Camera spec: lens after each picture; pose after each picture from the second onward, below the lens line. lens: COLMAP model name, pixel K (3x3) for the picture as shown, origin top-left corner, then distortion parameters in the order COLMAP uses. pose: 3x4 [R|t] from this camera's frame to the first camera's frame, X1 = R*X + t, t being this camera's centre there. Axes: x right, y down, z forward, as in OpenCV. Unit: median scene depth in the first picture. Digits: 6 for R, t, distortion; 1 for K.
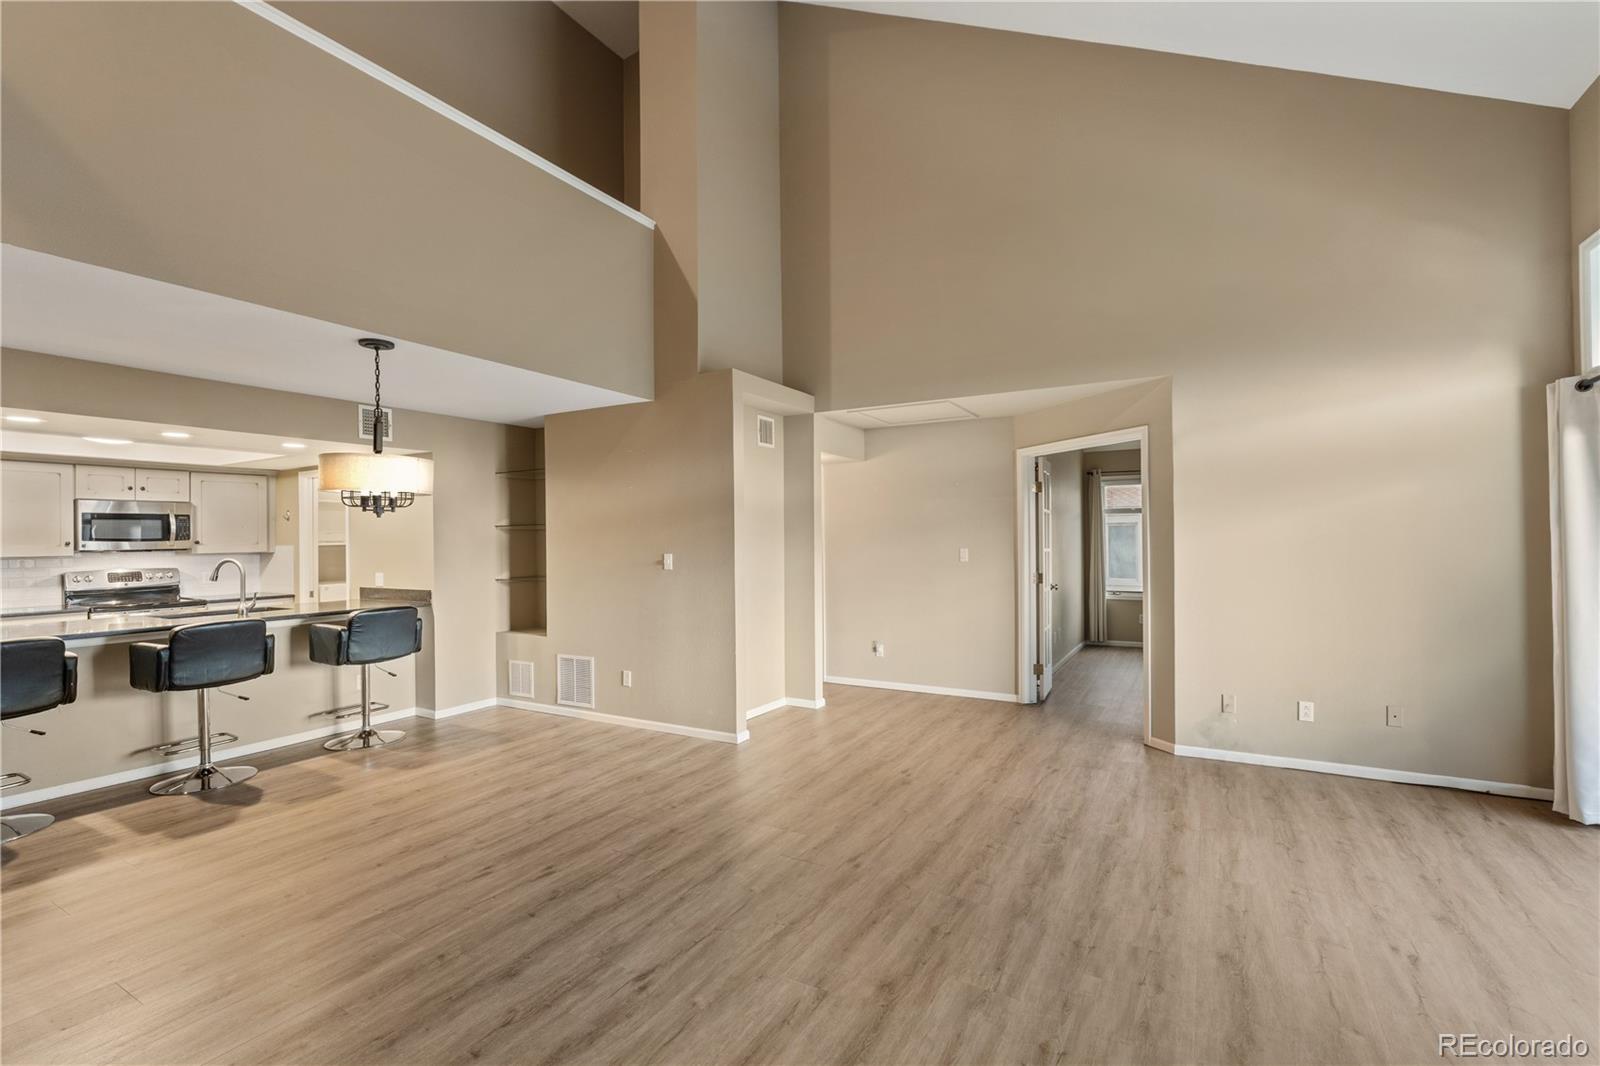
lens RADIAL K [[709.7, 0, 793.4], [0, 709.7, 543.5], [0, 0, 1]] dist [-0.002272, 0.000550]
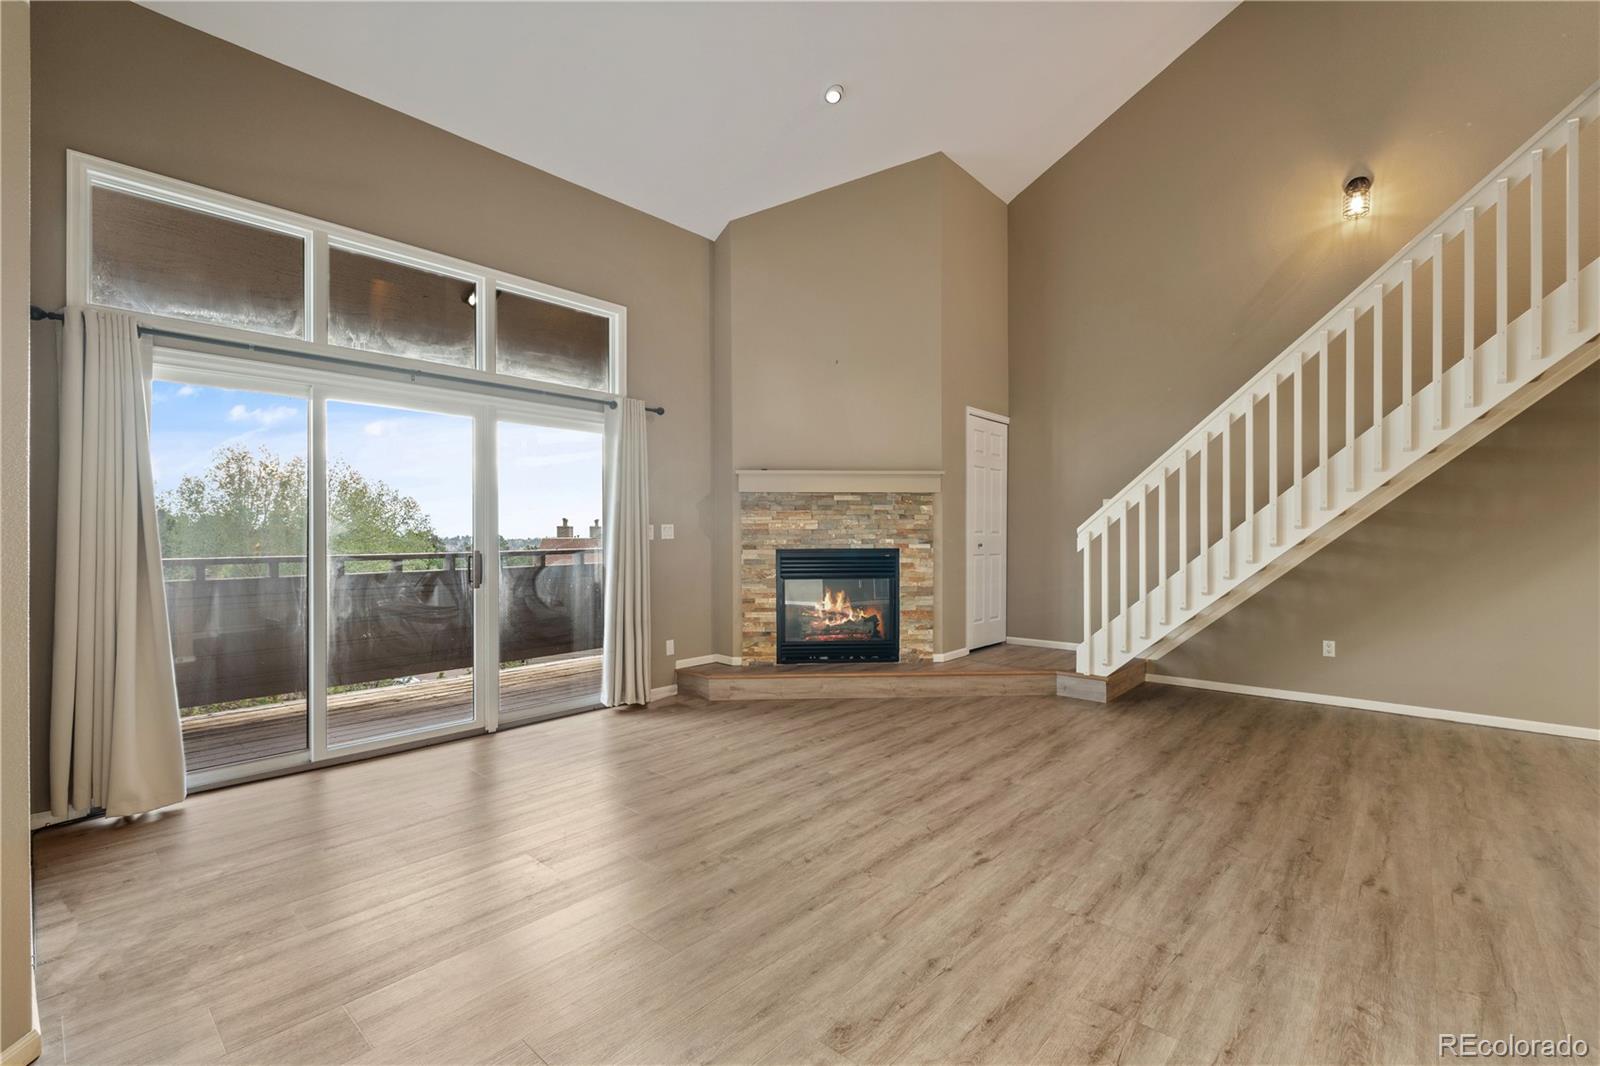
lens RADIAL K [[709.7, 0, 786.1], [0, 709.7, 532.5], [0, 0, 1]] dist [-0.002272, 0.000550]
pose [[-0.977943, 0.009677, 0.208645, 0.099317], [0.009960, 0.999950, 0.000305, 0.039196], [-0.208632, 0.002376, -0.977991, 1.401268]]
